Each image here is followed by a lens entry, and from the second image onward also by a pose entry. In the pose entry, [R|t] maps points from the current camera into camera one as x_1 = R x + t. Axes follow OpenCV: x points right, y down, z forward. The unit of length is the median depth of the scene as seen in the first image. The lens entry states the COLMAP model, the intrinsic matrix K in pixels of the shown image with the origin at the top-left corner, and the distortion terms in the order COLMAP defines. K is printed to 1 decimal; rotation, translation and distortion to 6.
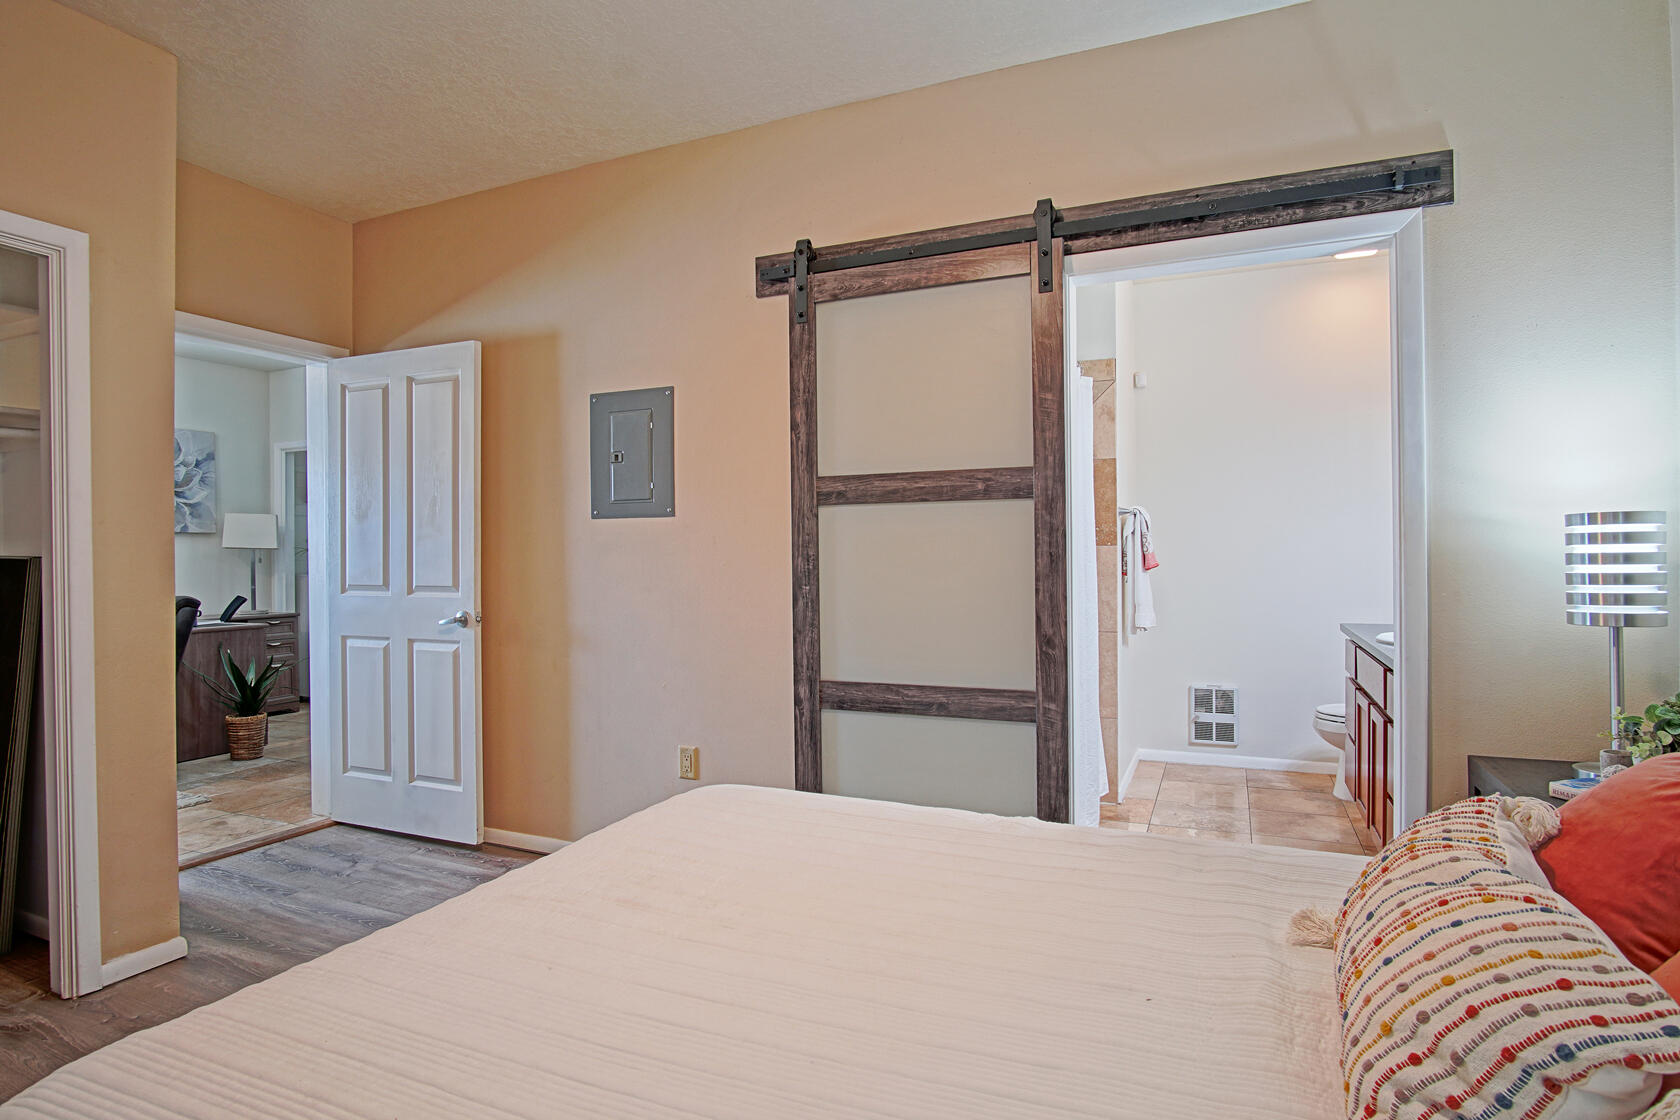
lens RADIAL K [[895.5, 0, 833.6], [0, 895.5, 554.1], [0, 0, 1]] dist [-0.034600, 0.009899]
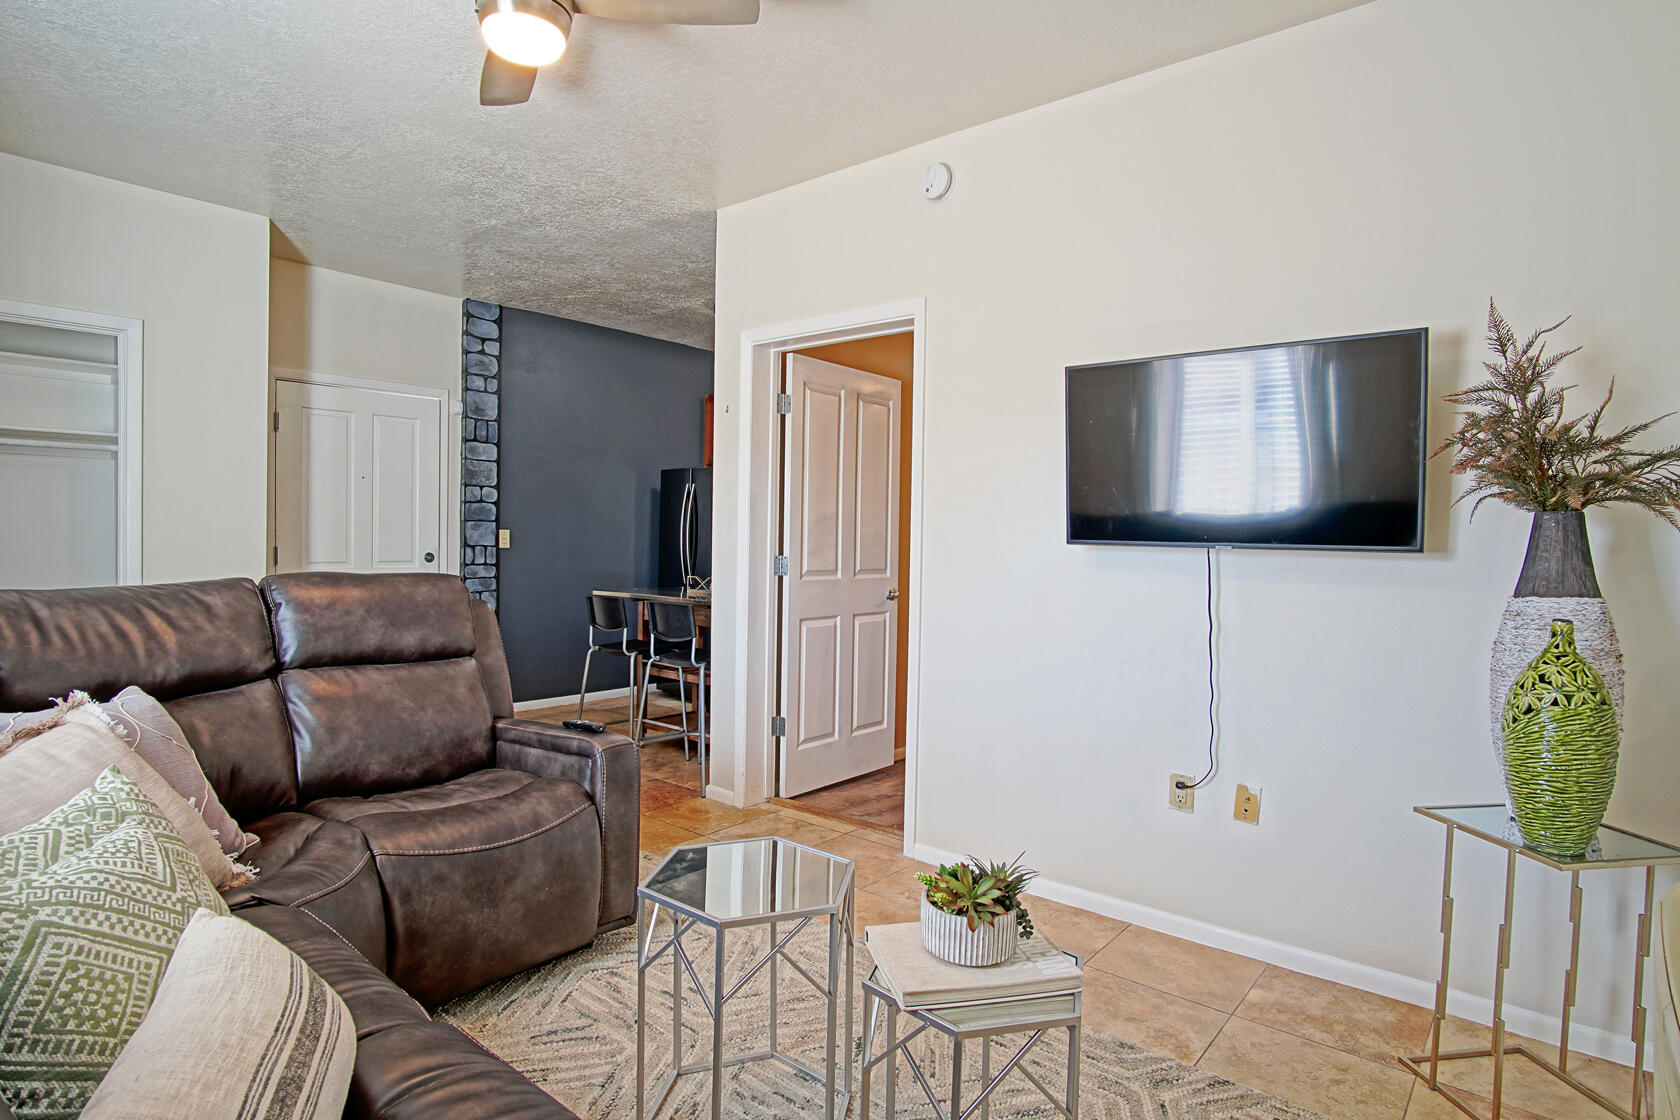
lens RADIAL K [[895.5, 0, 838.2], [0, 895.5, 558.3], [0, 0, 1]] dist [-0.034600, 0.009899]
pose [[0.274872, -0.008801, 0.961441, -1.774507], [-0.017267, 0.999752, 0.014088, 0.002825], [-0.961326, -0.020473, 0.274652, 0.748641]]
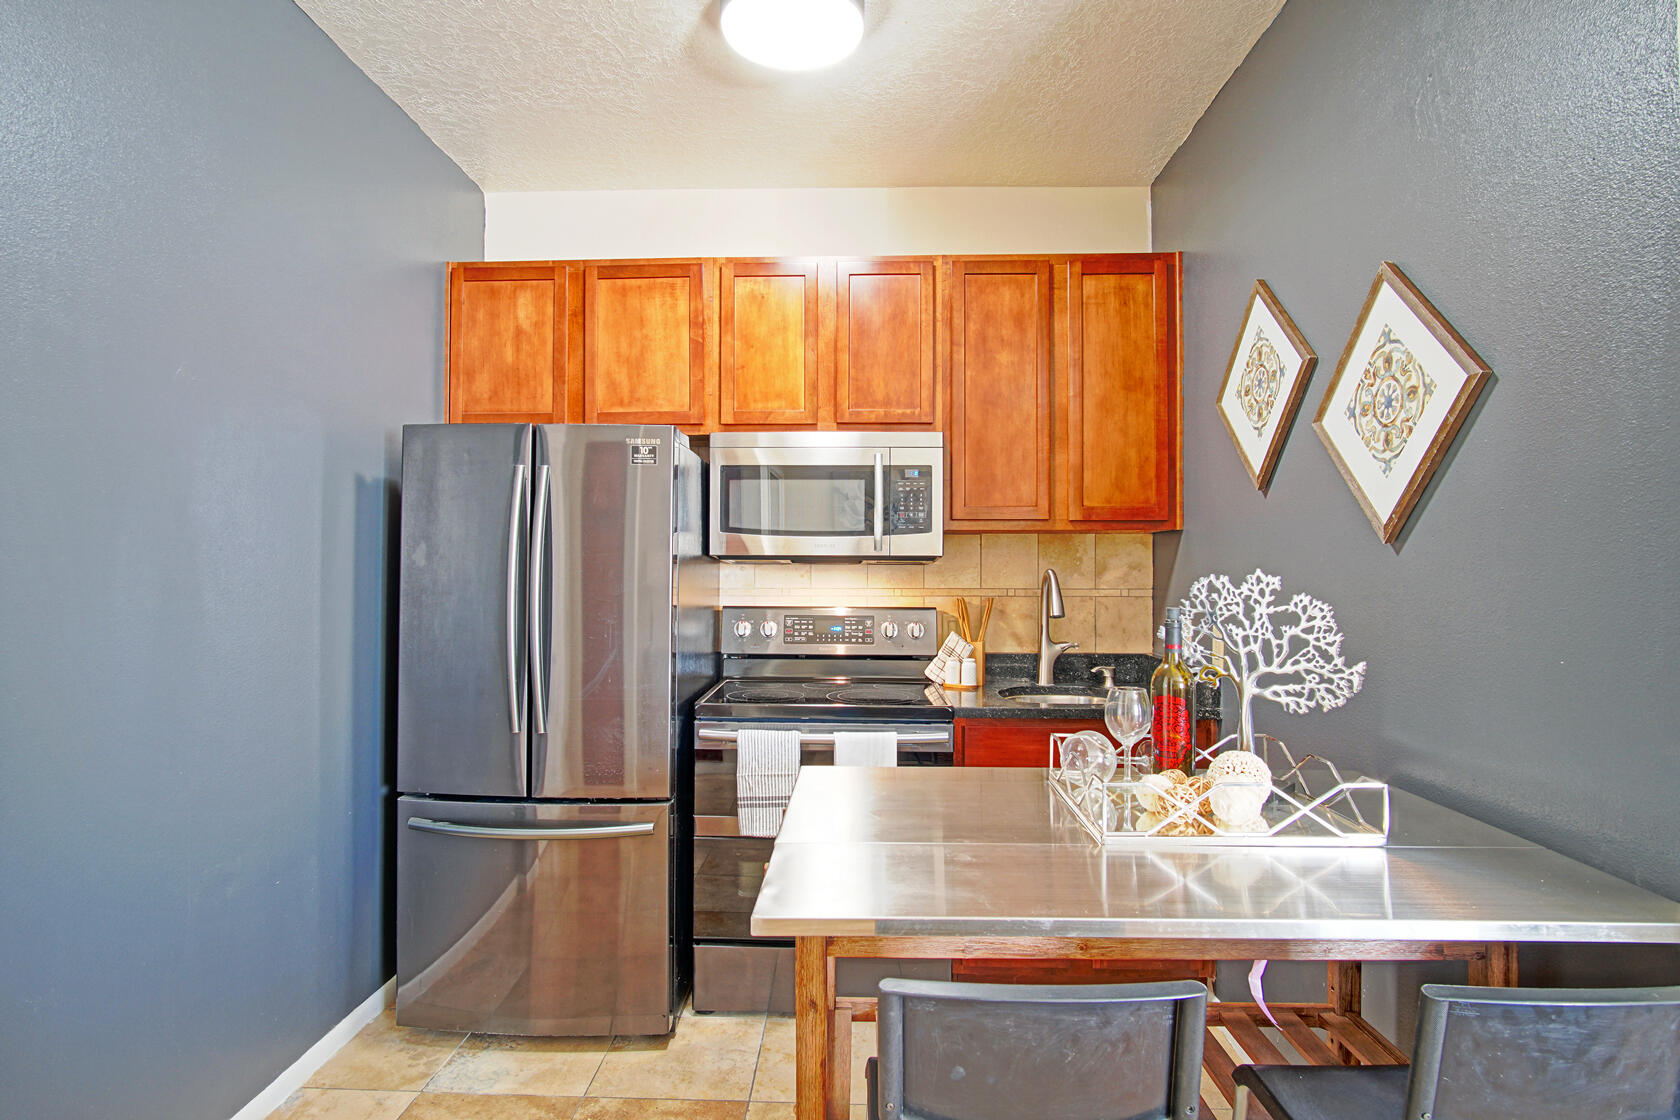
lens RADIAL K [[895.5, 0, 835.0], [0, 895.5, 557.2], [0, 0, 1]] dist [-0.034600, 0.009899]
pose [[-0.380525, 0.021598, 0.924518, -0.787223], [0.006244, 0.999764, -0.020786, -0.033028], [-0.924749, -0.002137, -0.380571, 1.614211]]
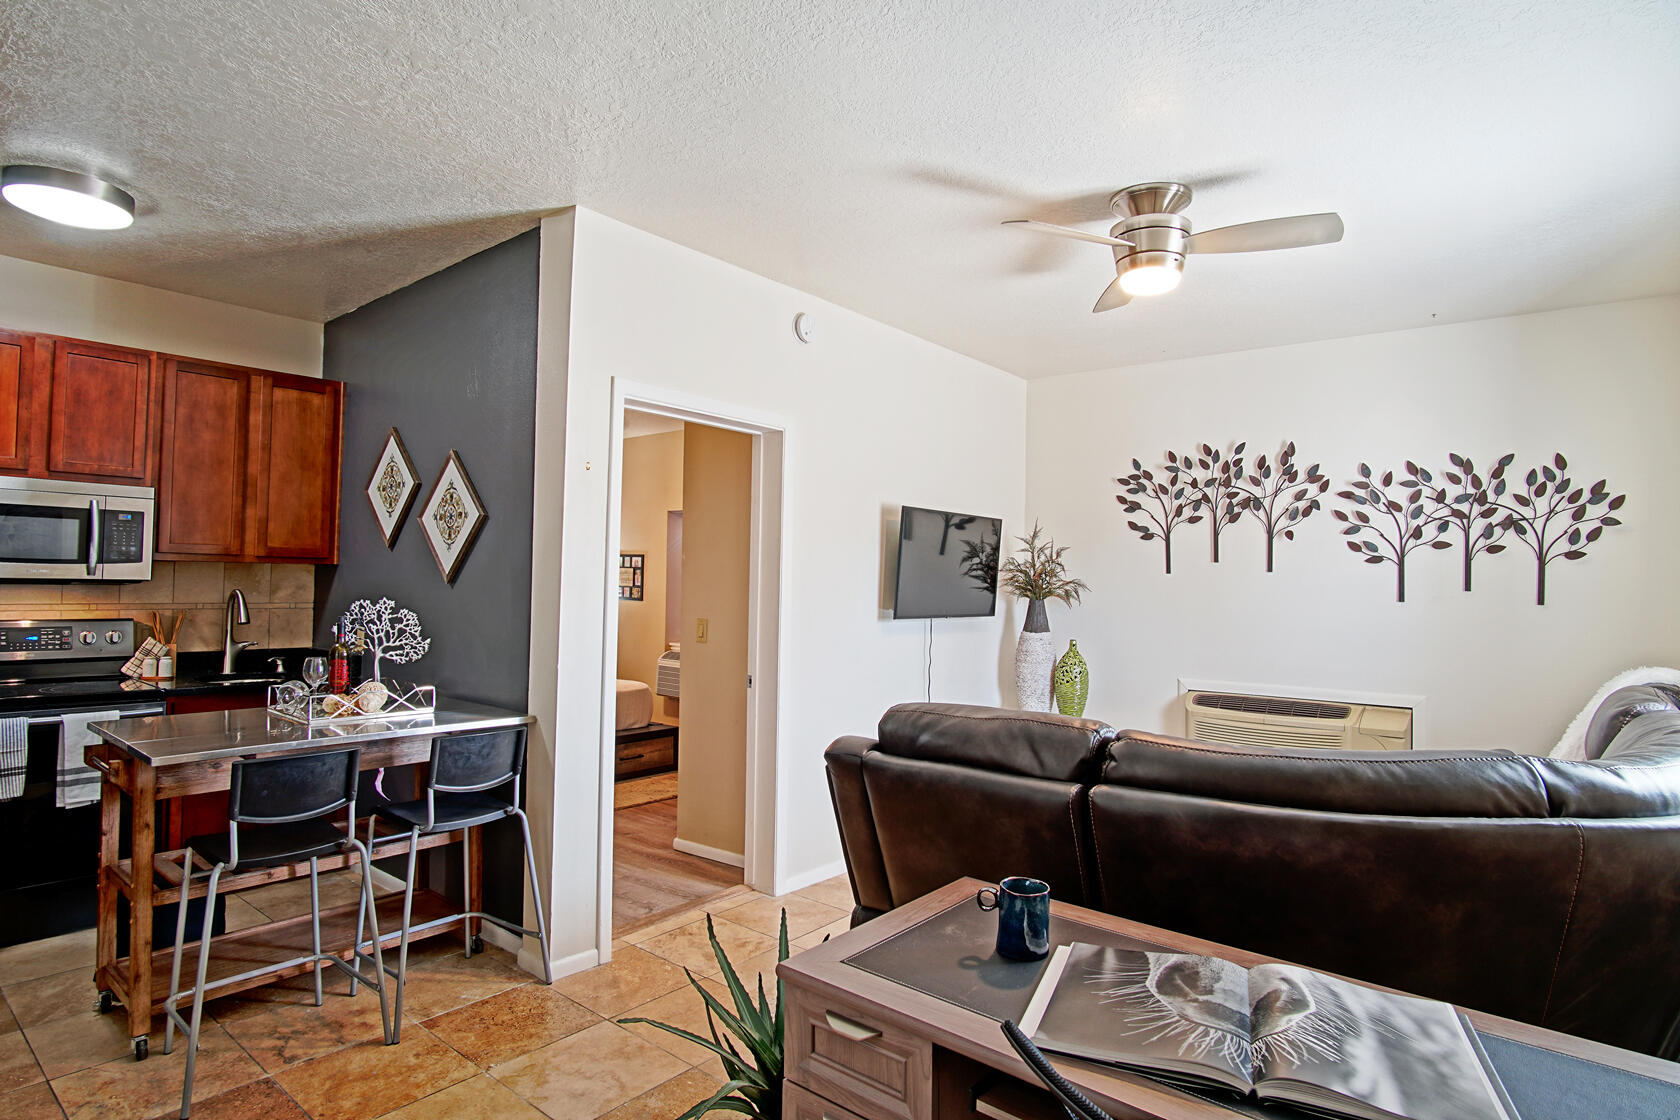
lens RADIAL K [[895.5, 0, 835.5], [0, 895.5, 557.9], [0, 0, 1]] dist [-0.034600, 0.009899]
pose [[-0.962476, 0.000595, 0.271365, -1.177212], [-0.006316, 0.999678, -0.024595, -0.056892], [-0.271292, -0.025386, -0.962162, 2.031702]]
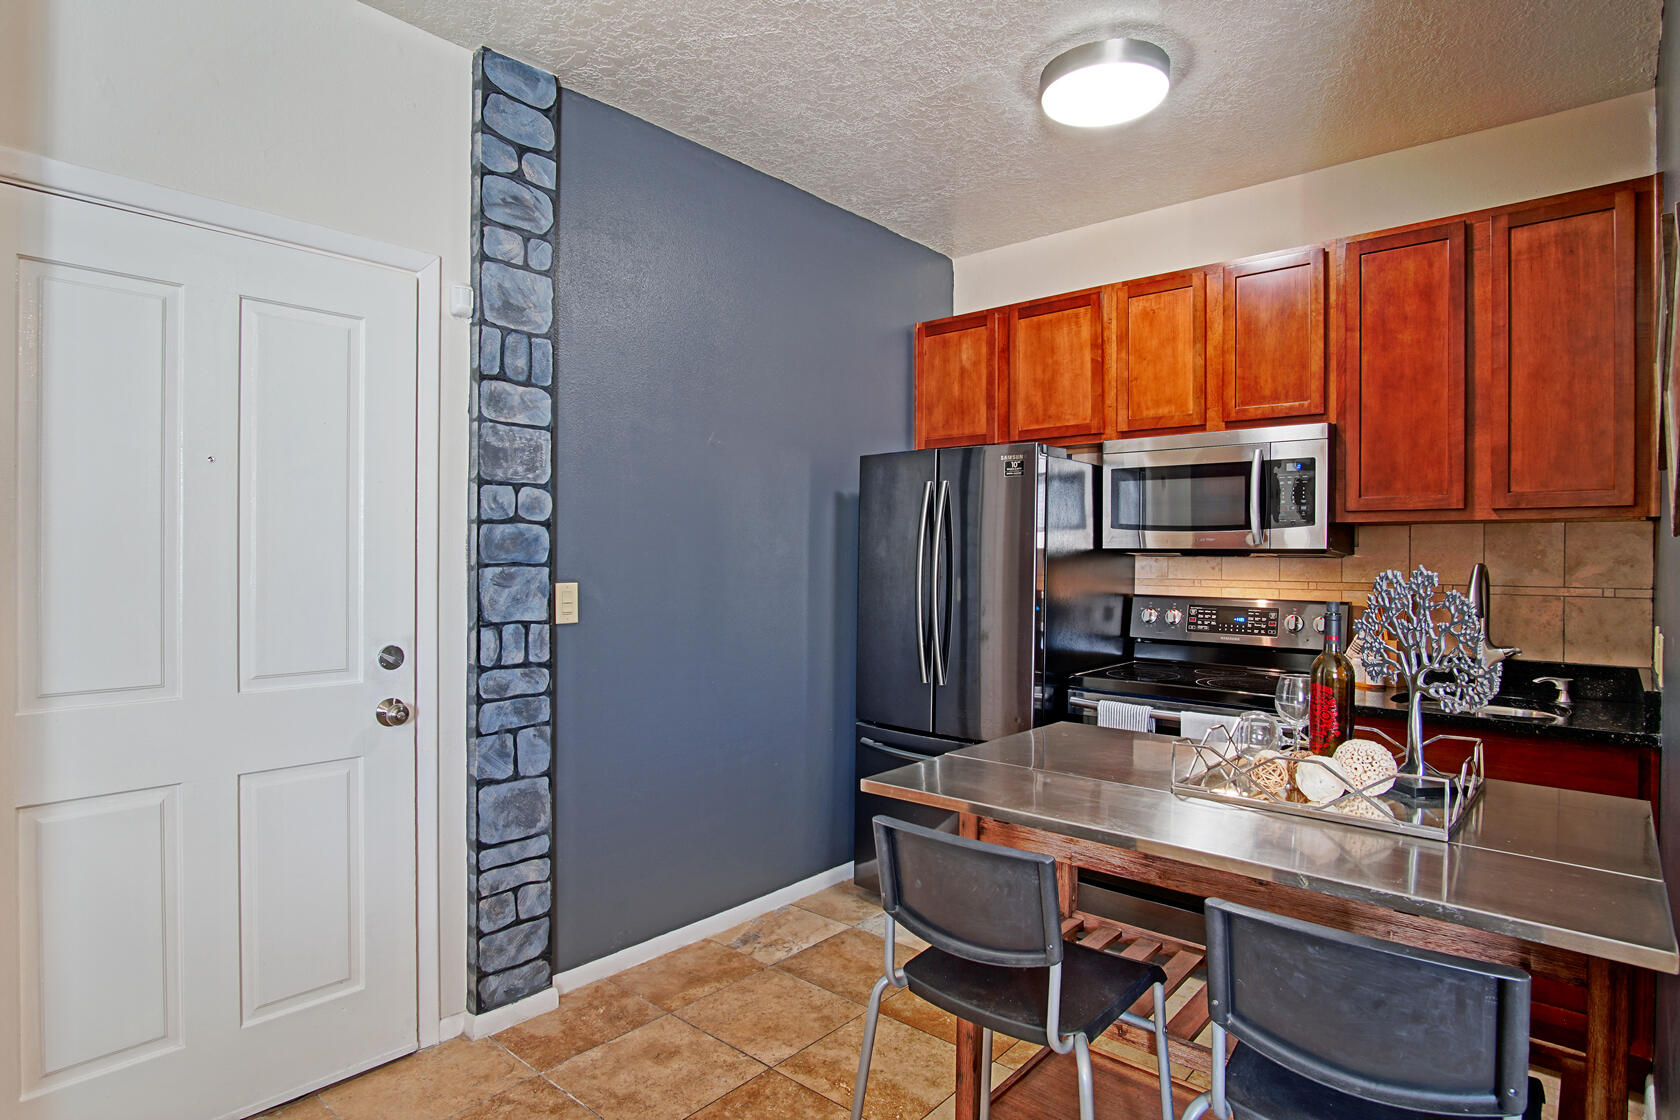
lens RADIAL K [[895.5, 0, 835.0], [0, 895.5, 556.9], [0, 0, 1]] dist [-0.034600, 0.009899]
pose [[0.291350, 0.011211, 0.956551, -0.963735], [-0.005481, 0.999934, -0.010050, -0.033098], [-0.956601, -0.002315, 0.291392, 1.398273]]
